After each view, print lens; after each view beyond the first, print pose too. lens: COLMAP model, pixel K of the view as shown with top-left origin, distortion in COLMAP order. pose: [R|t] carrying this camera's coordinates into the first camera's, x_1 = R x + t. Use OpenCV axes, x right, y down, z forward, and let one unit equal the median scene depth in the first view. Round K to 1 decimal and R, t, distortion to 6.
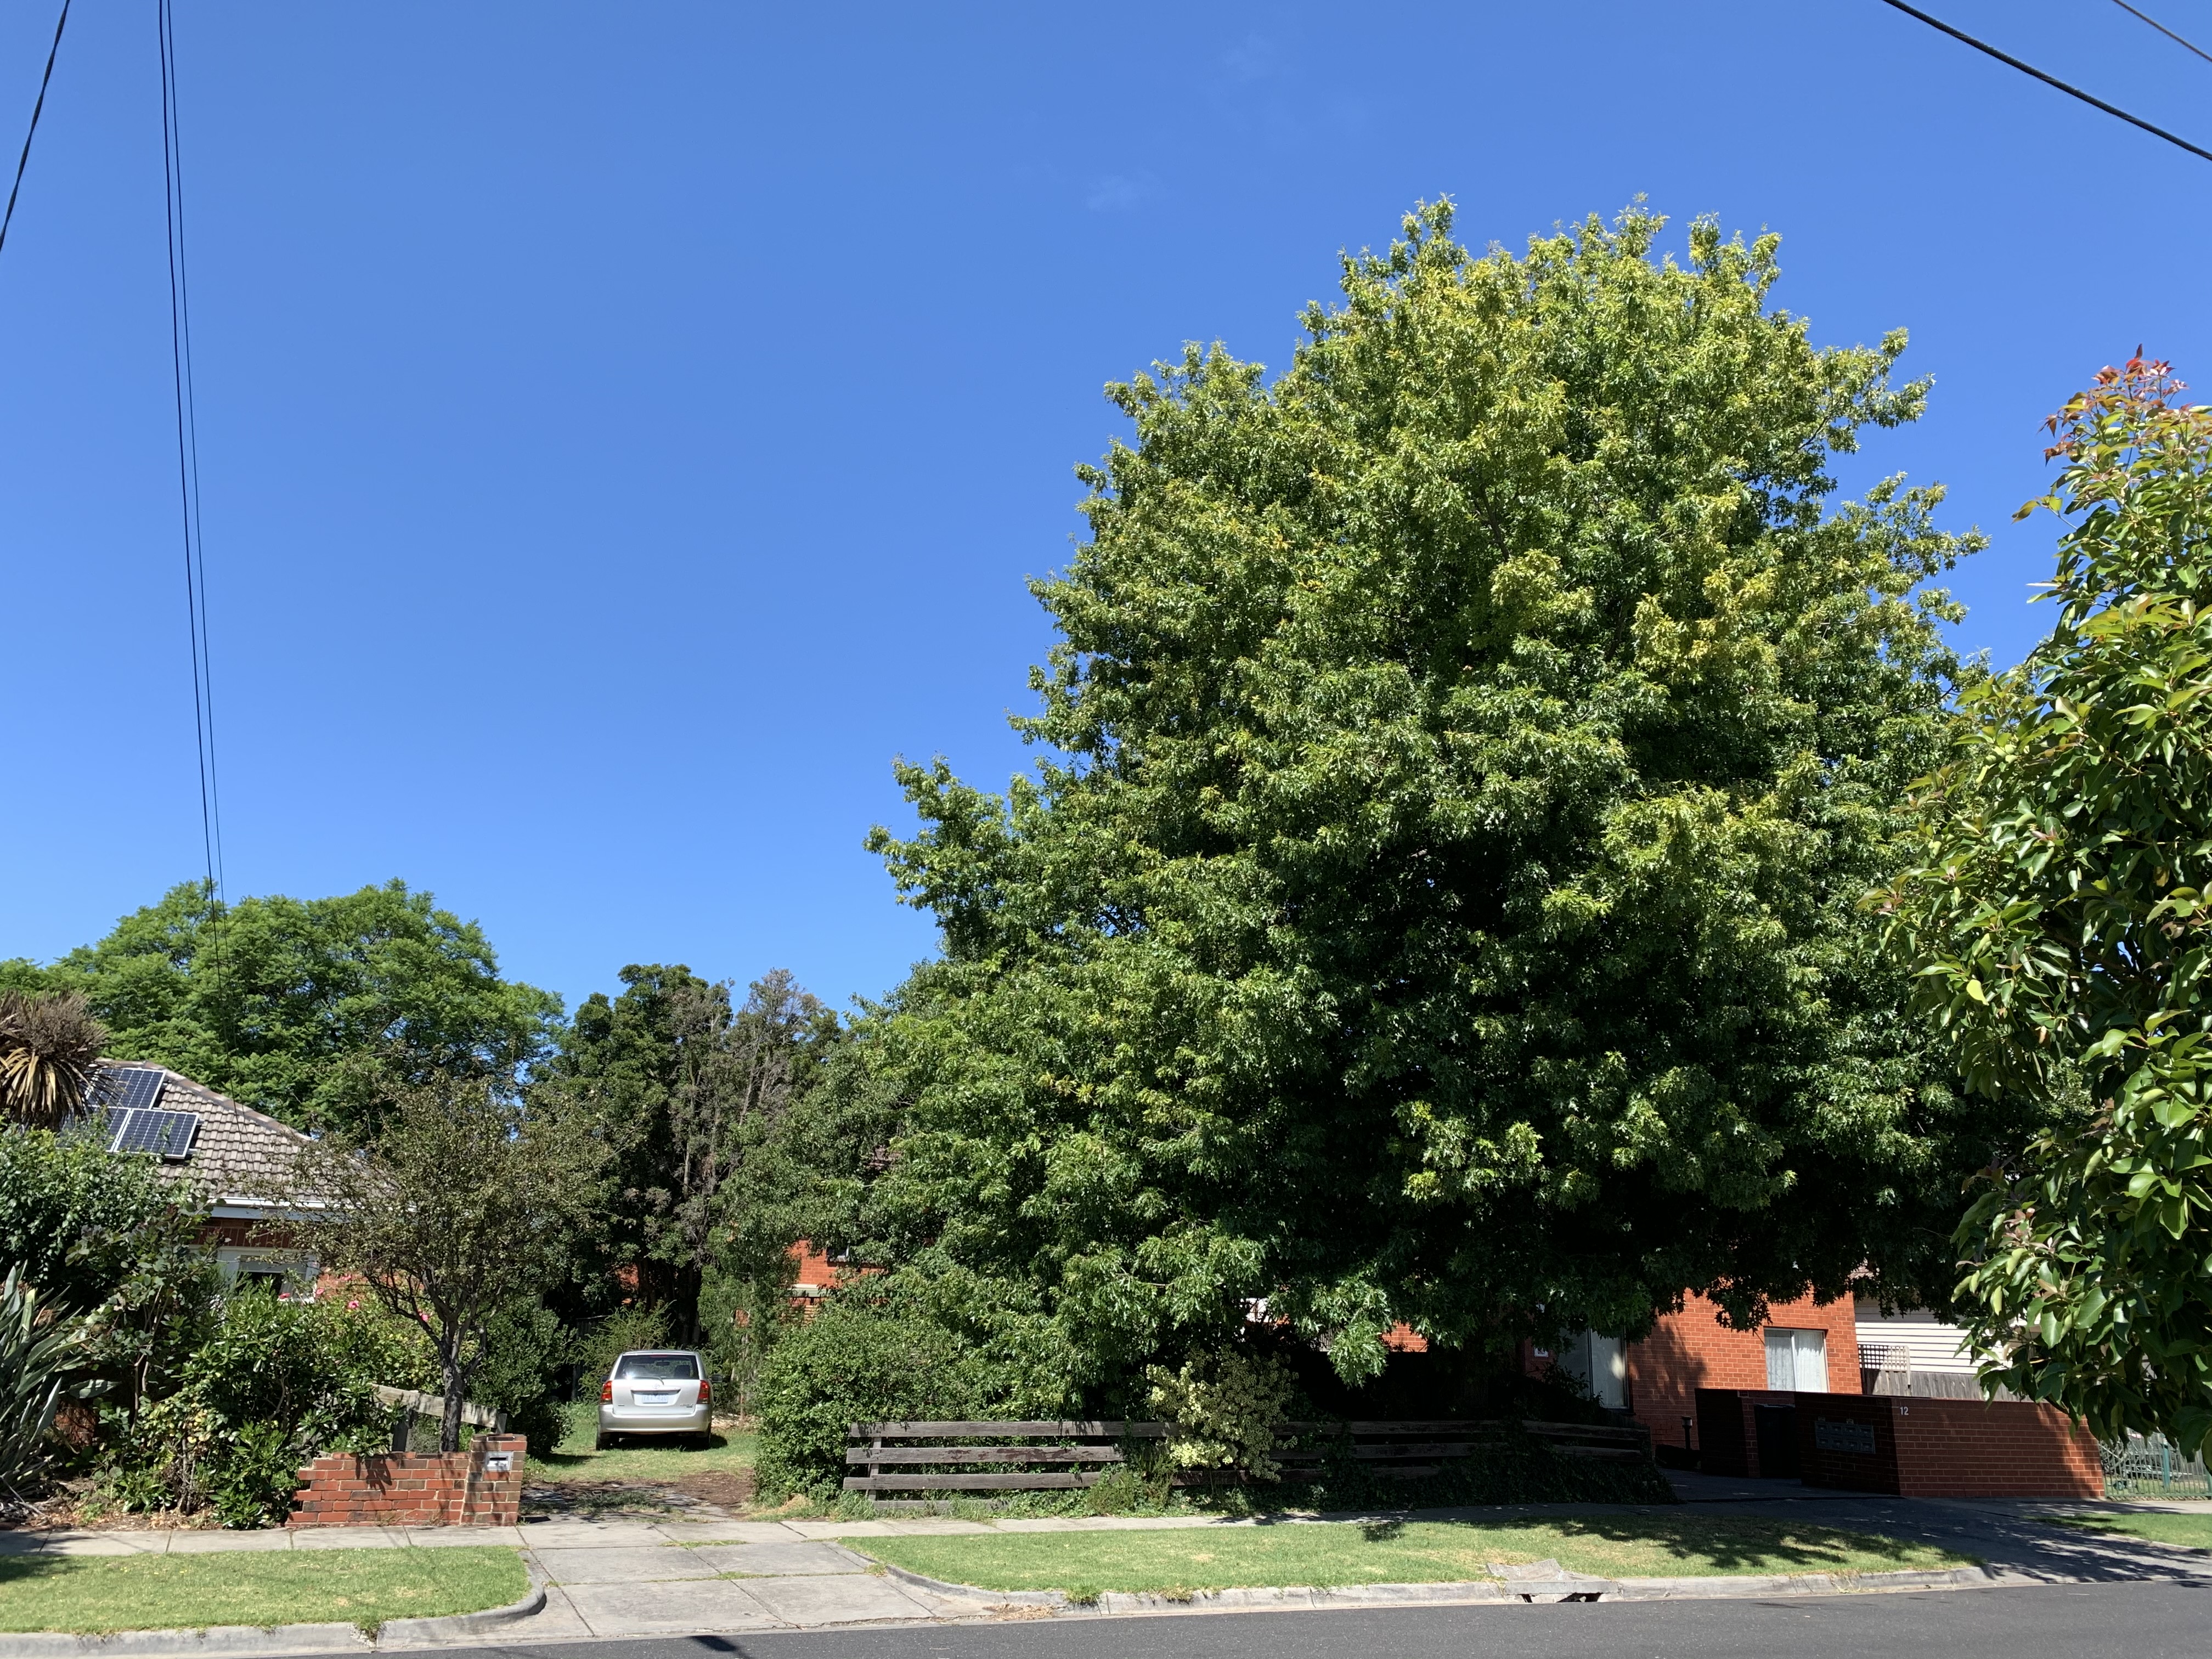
lens RADIAL K [[1722.6, 0, 1062.6], [0, 1722.6, 820.9], [0, 0, 1]] dist [0.015272, 0.002133]
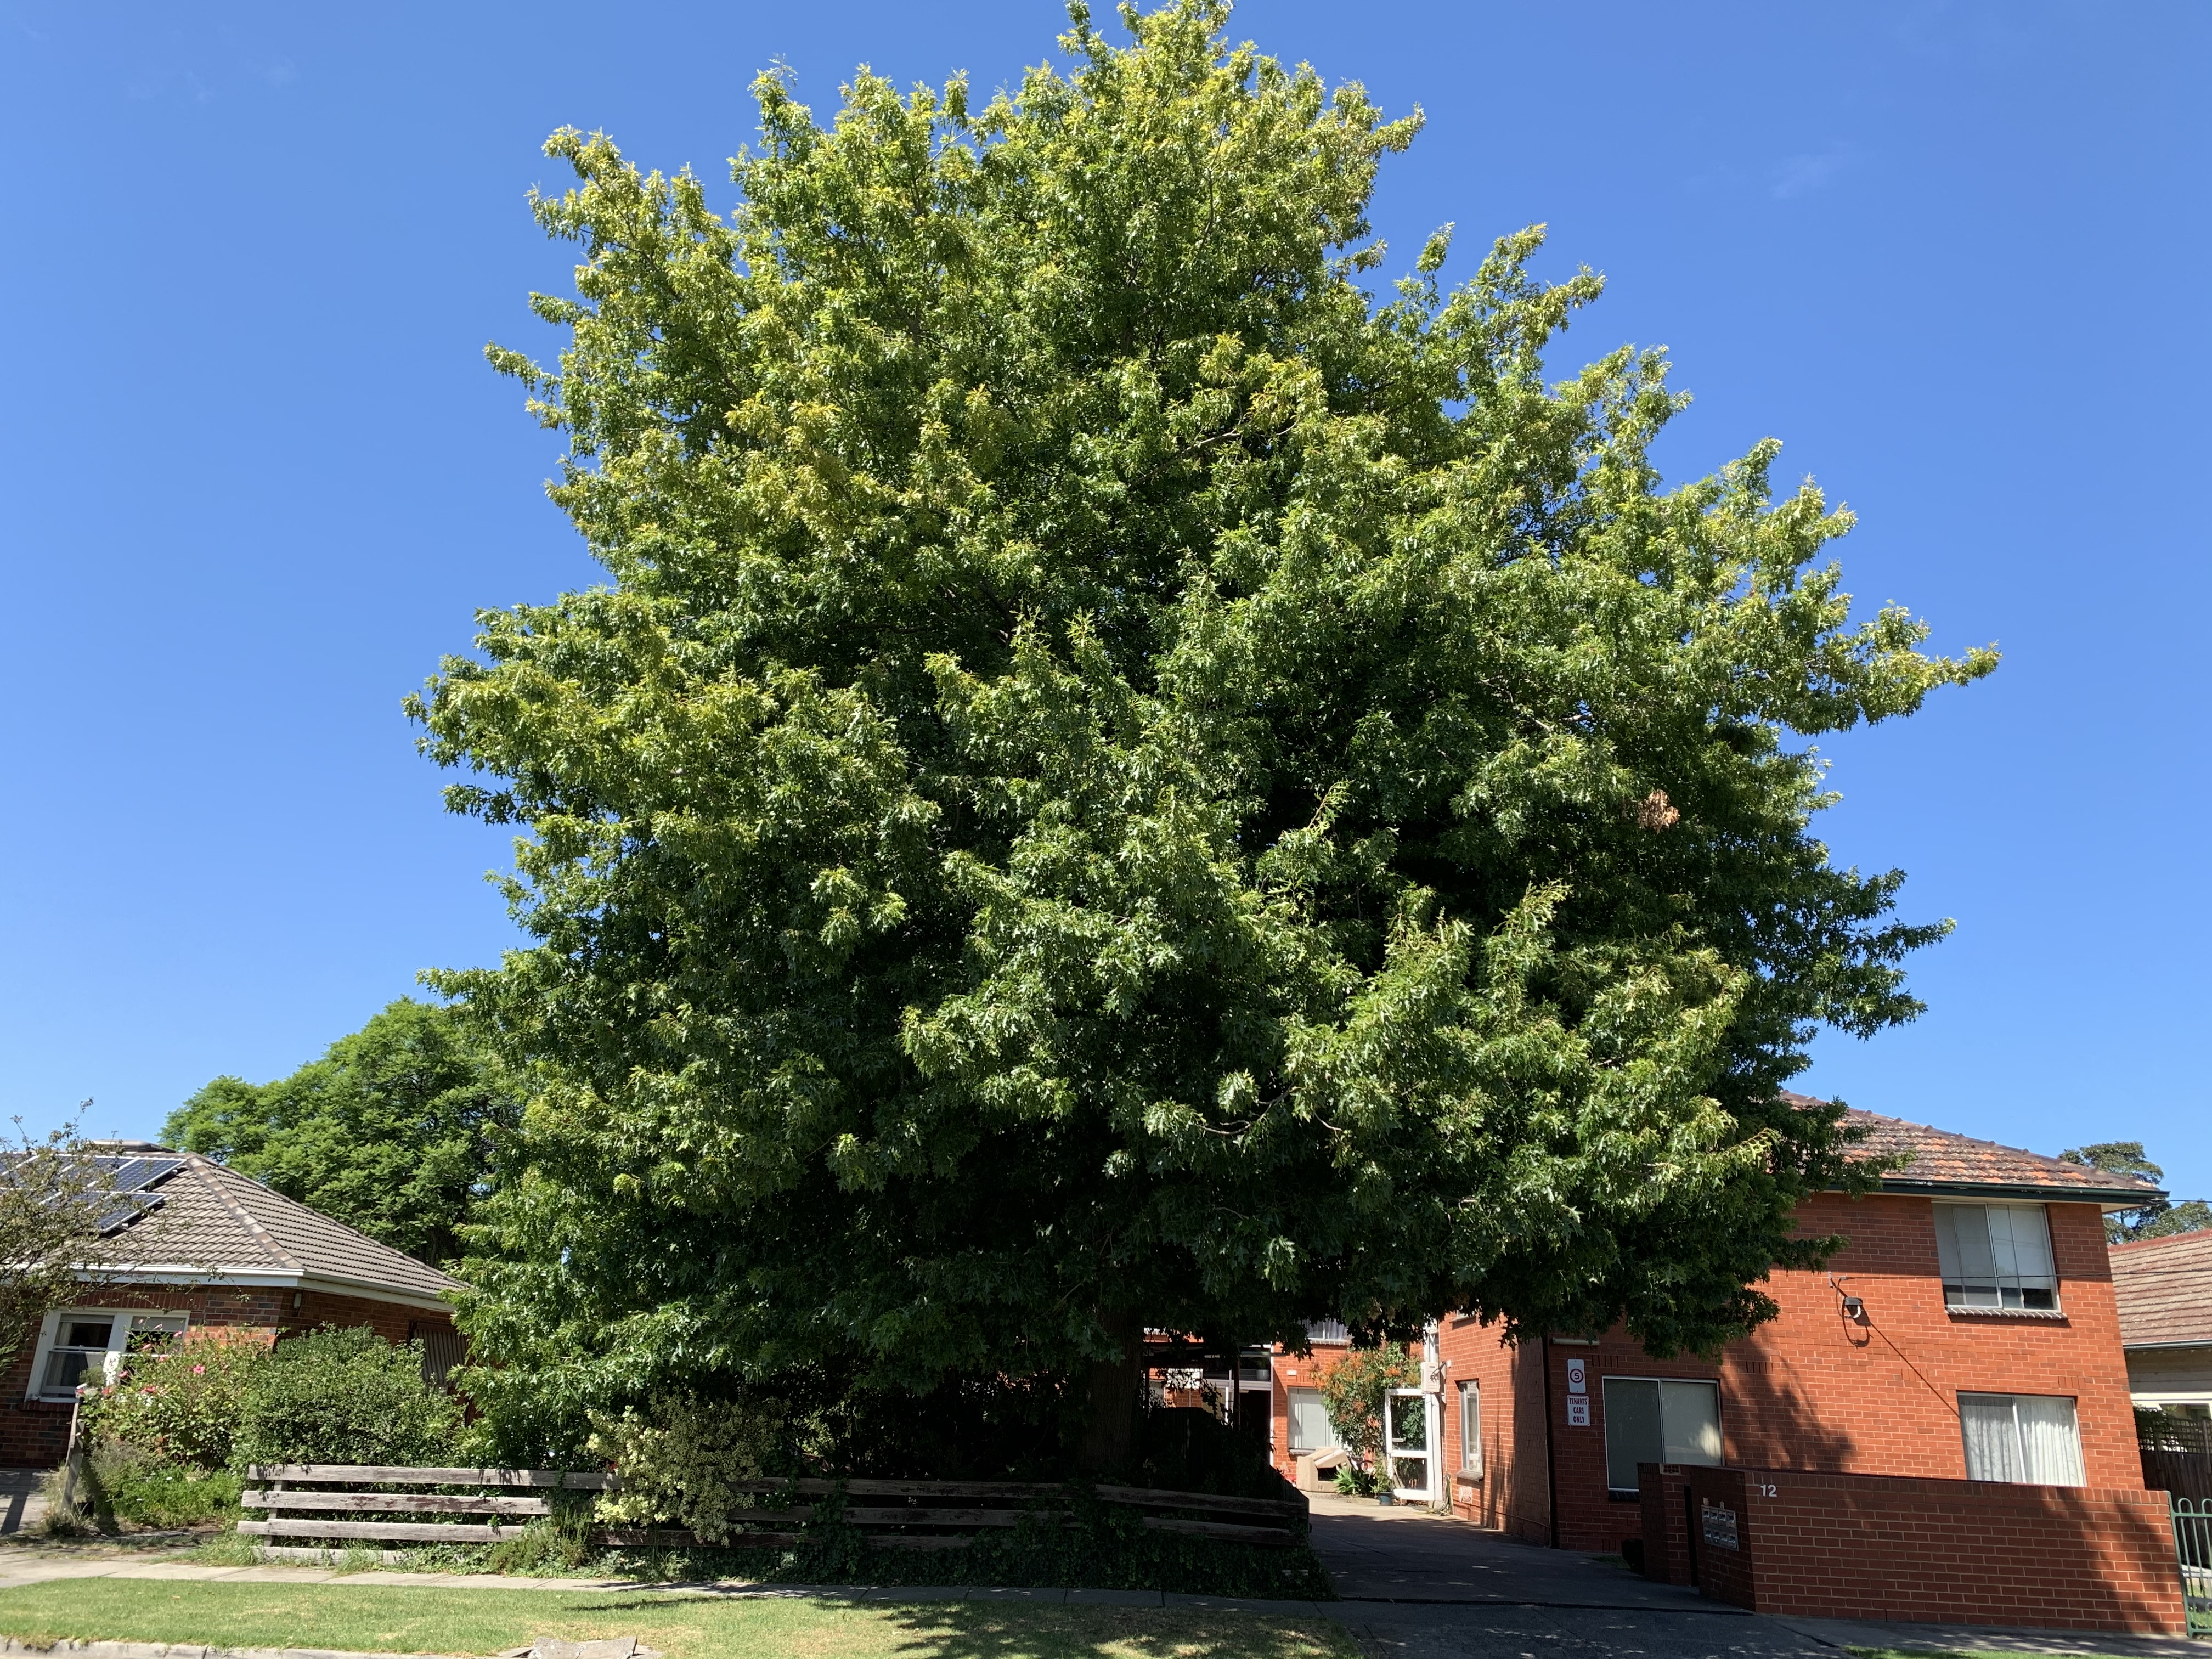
lens RADIAL K [[1722.6, 0, 1062.6], [0, 1722.6, 820.9], [0, 0, 1]] dist [0.015272, 0.002133]
pose [[0.897485, -0.139968, -0.418246, 0.715975], [0.118058, 0.989942, -0.077955, 0.109489], [0.424950, 0.020586, 0.904983, 0.276163]]
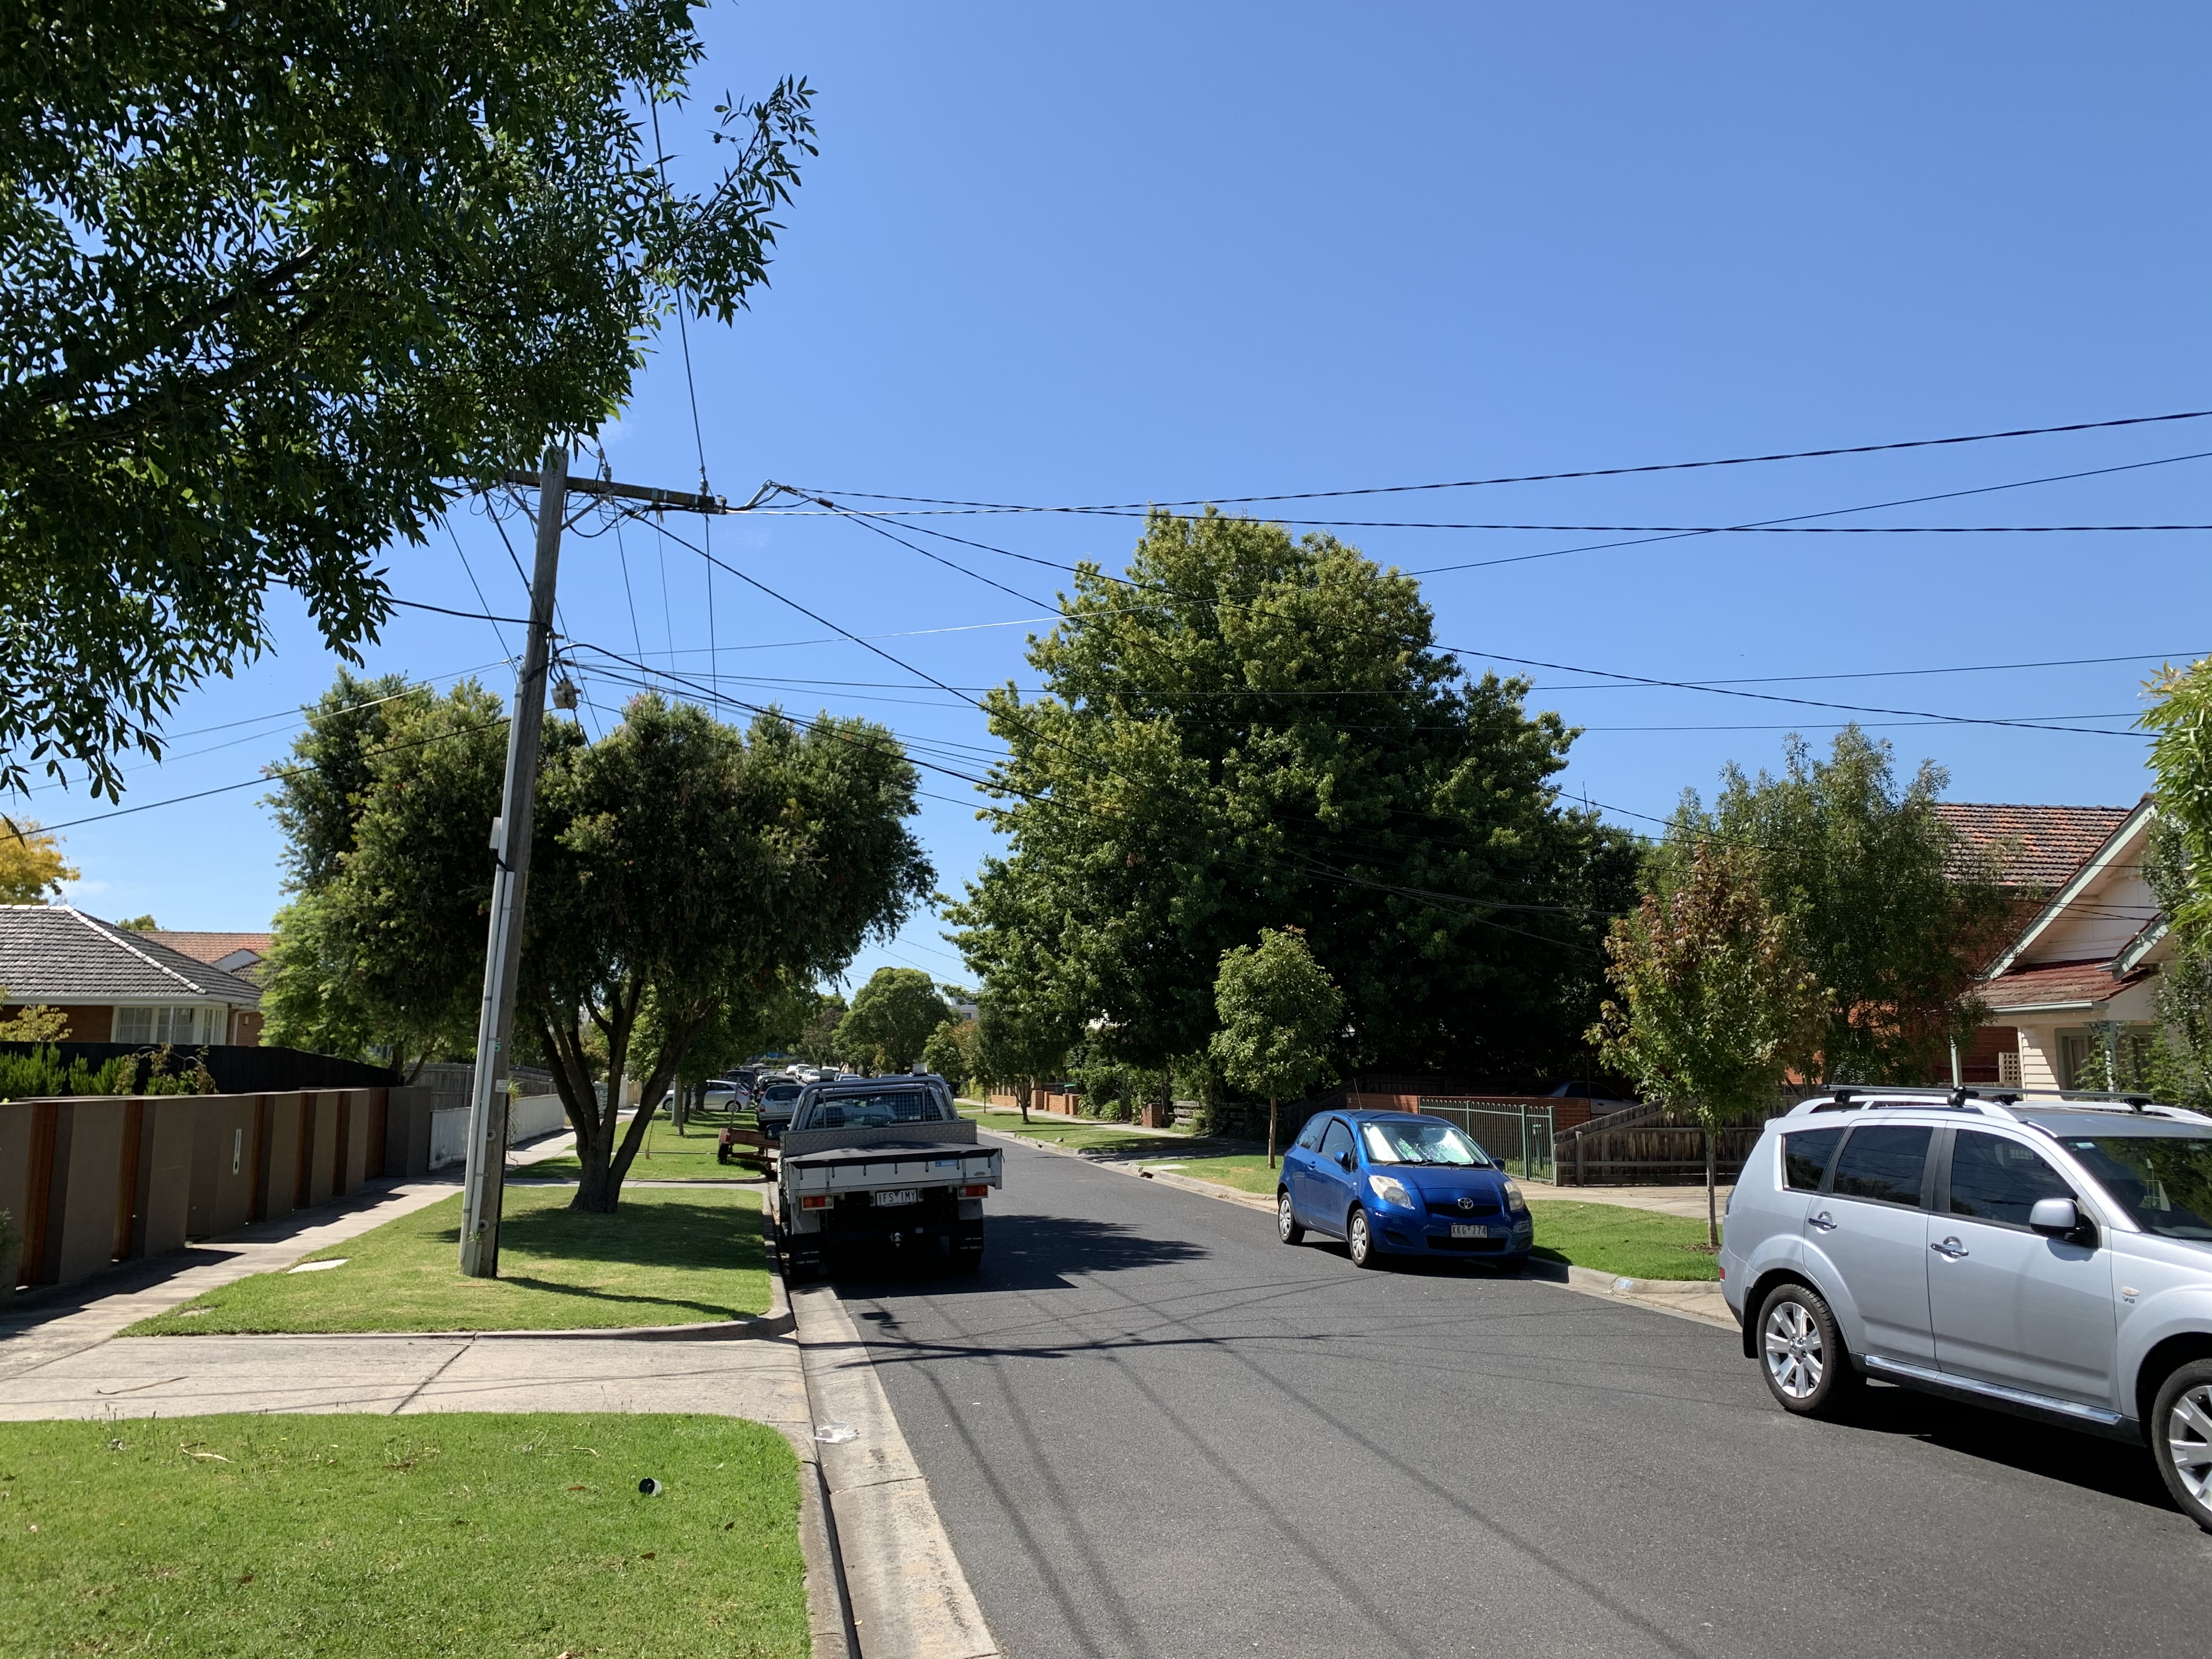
lens RADIAL K [[1722.6, 0, 1062.6], [0, 1722.6, 820.9], [0, 0, 1]] dist [0.015272, 0.002133]
pose [[-0.254964, -0.168108, -0.952225, 2.720027], [0.270066, 0.933202, -0.237062, 0.520123], [0.928471, -0.317606, -0.192532, 1.463159]]
